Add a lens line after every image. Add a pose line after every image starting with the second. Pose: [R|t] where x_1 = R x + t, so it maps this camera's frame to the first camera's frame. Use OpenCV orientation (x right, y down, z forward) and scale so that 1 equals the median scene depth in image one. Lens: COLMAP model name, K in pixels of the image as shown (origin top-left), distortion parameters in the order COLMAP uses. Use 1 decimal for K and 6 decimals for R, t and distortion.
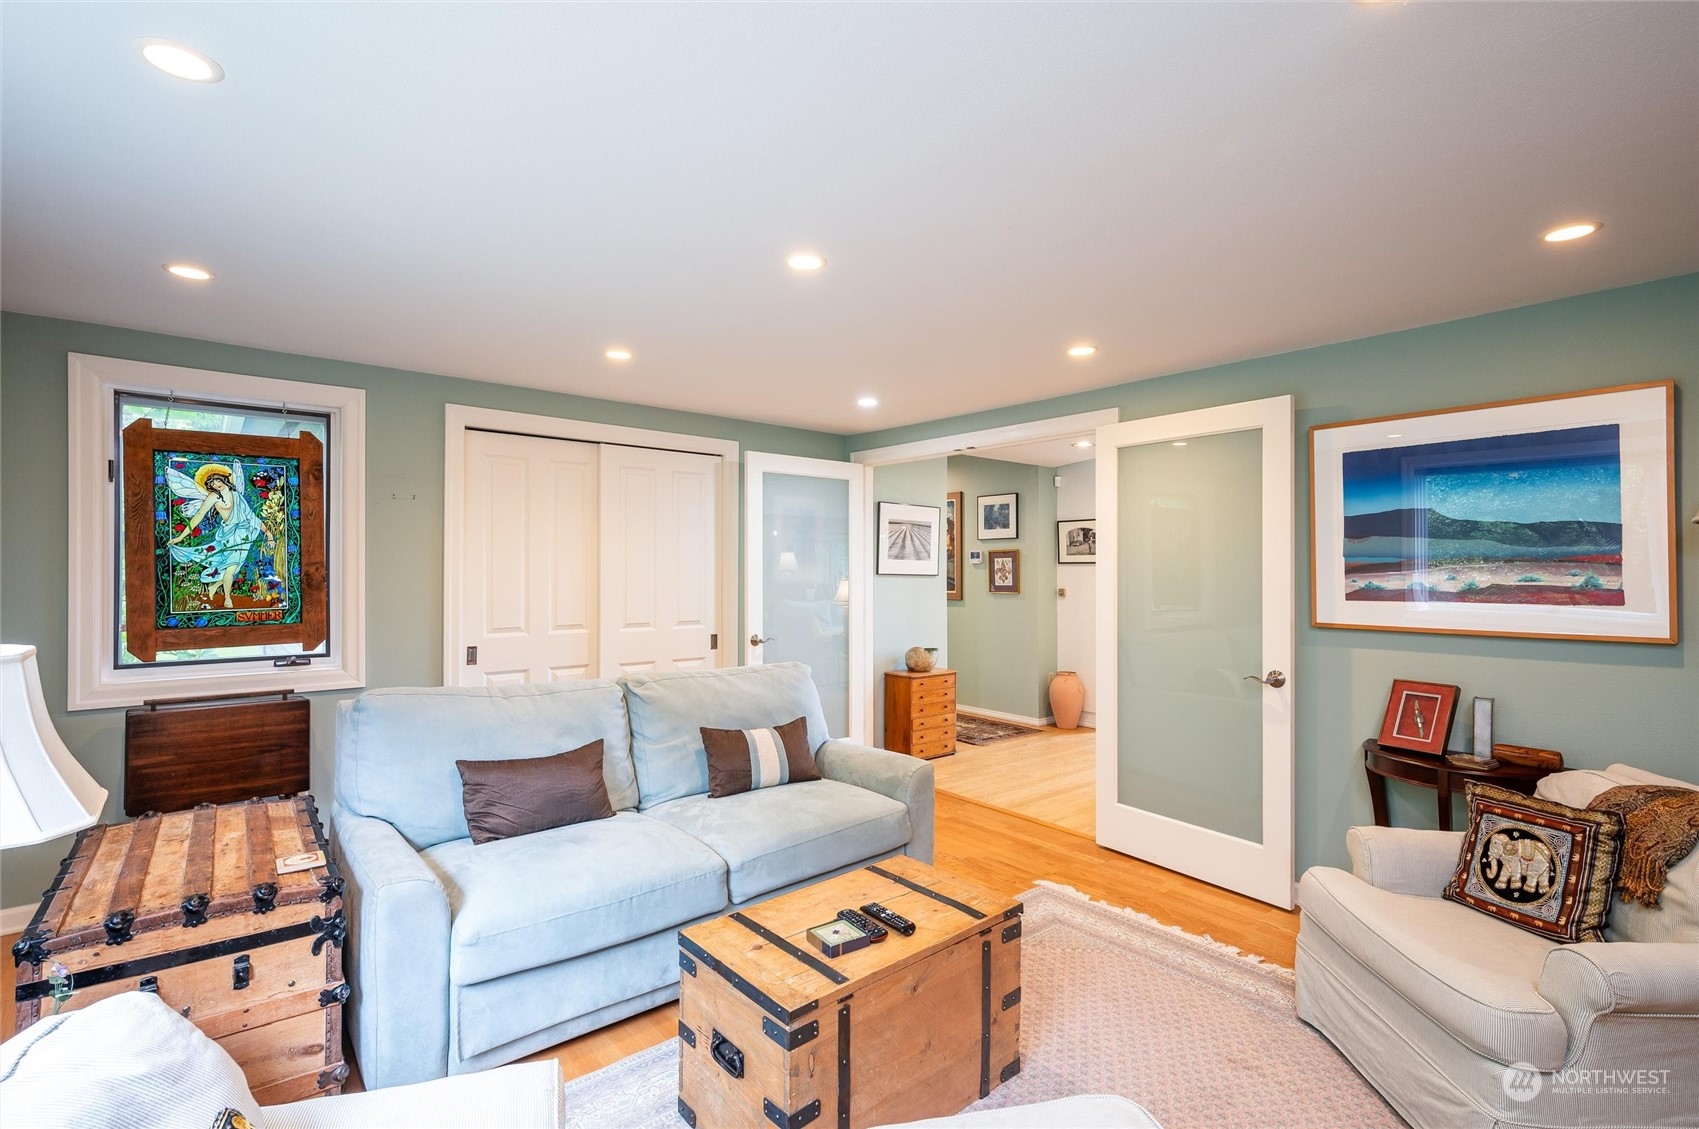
lens RADIAL K [[788.7, 0, 849.7], [0, 788.7, 564.0], [0, 0, 1]] dist [-0.000551, 0.000937]
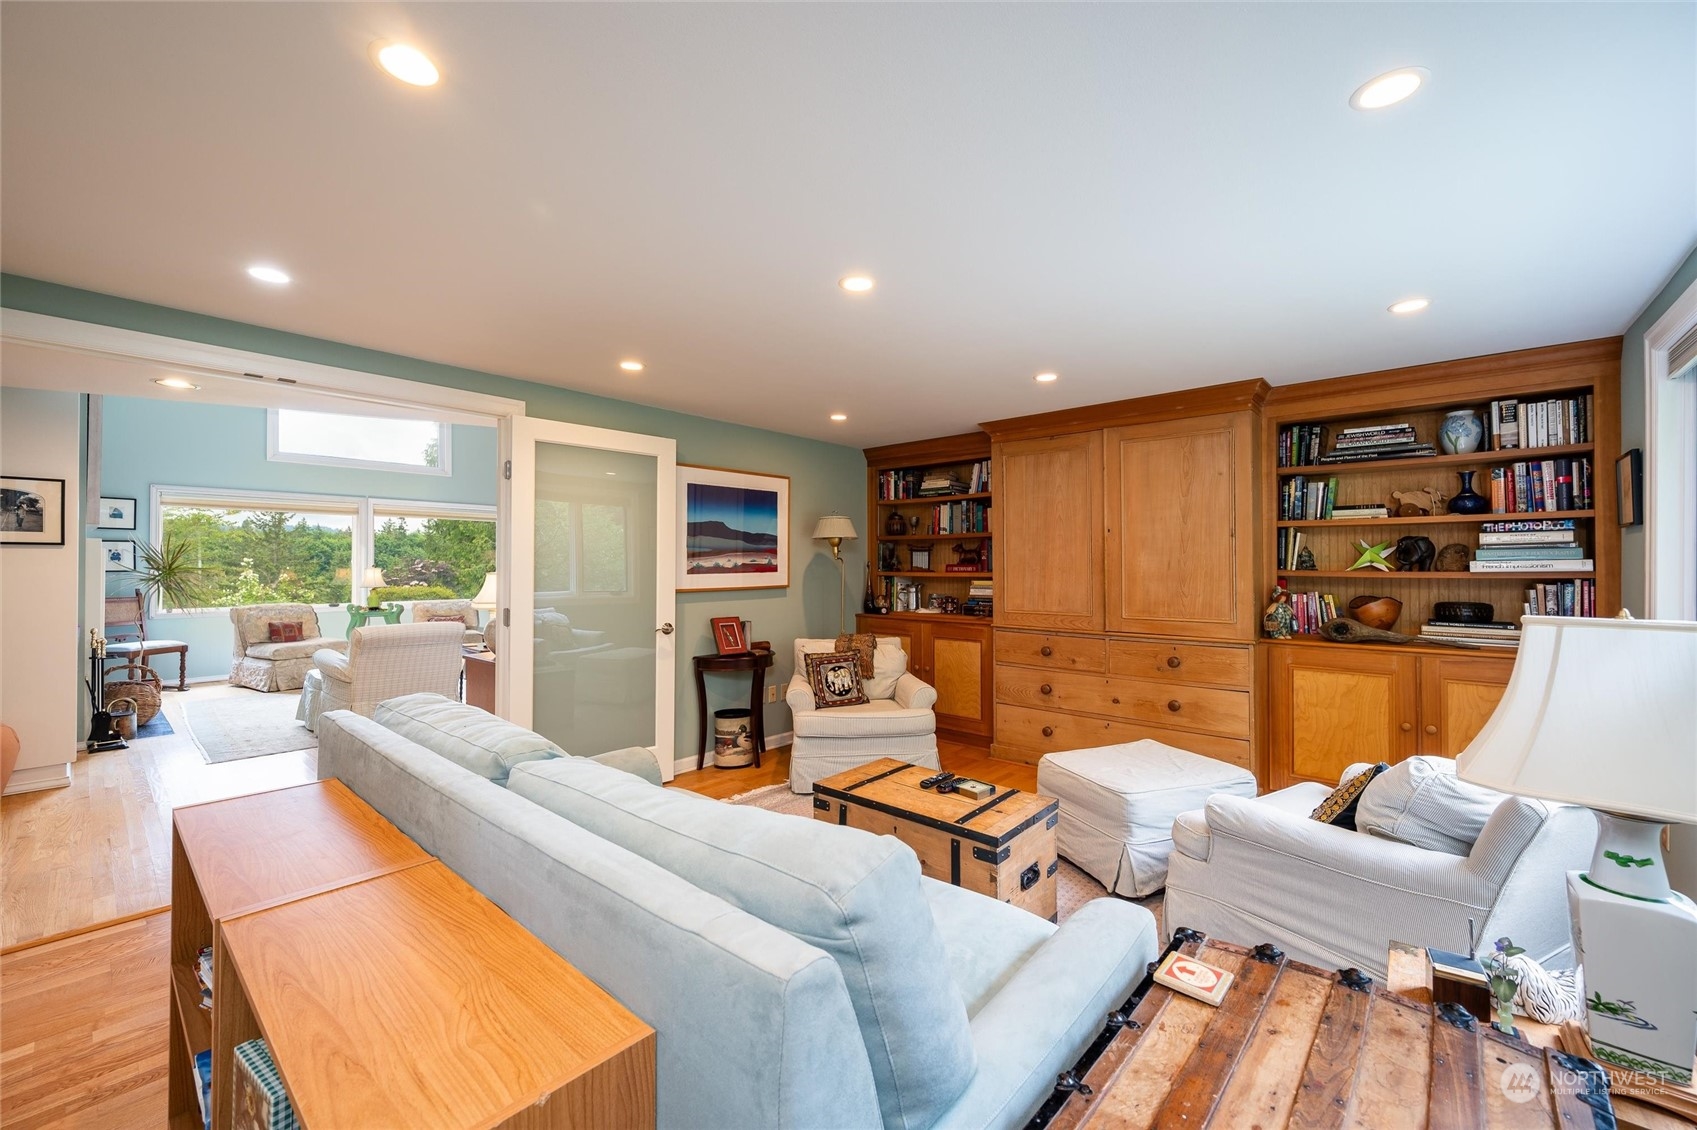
lens RADIAL K [[680.7, 0, 838.3], [0, 680.7, 555.2], [0, 0, 1]] dist [-0.000665, 0.001374]
pose [[-0.156088, 0.009485, 0.987698, -0.983786], [-0.010464, 0.999882, -0.011256, 0.024313], [-0.987688, -0.012092, -0.155970, 1.120784]]
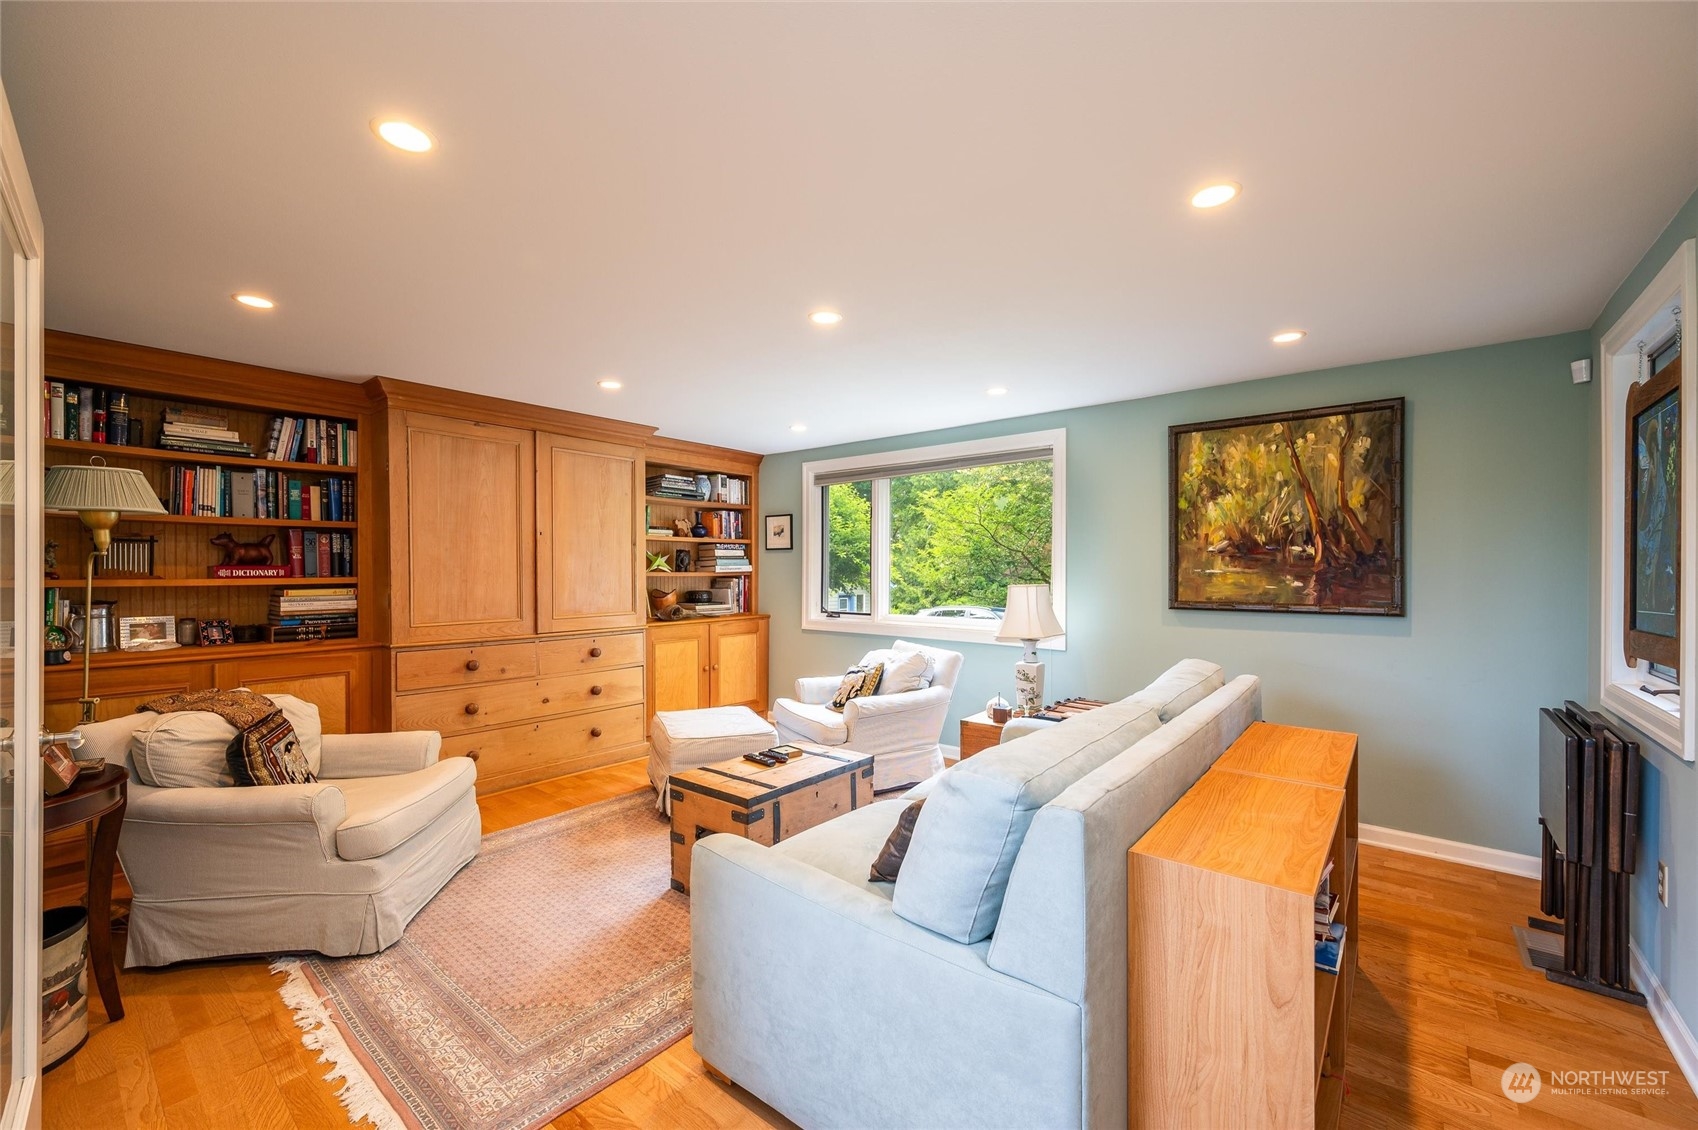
lens RADIAL K [[681.1, 0, 857.9], [0, 681.1, 571.8], [0, 0, 1]] dist [-0.000665, 0.001374]
pose [[-0.978949, -0.006274, -0.204006, 0.110567], [-0.005412, 0.999974, -0.004783, 0.036365], [0.204031, -0.003578, -0.978958, 1.994846]]
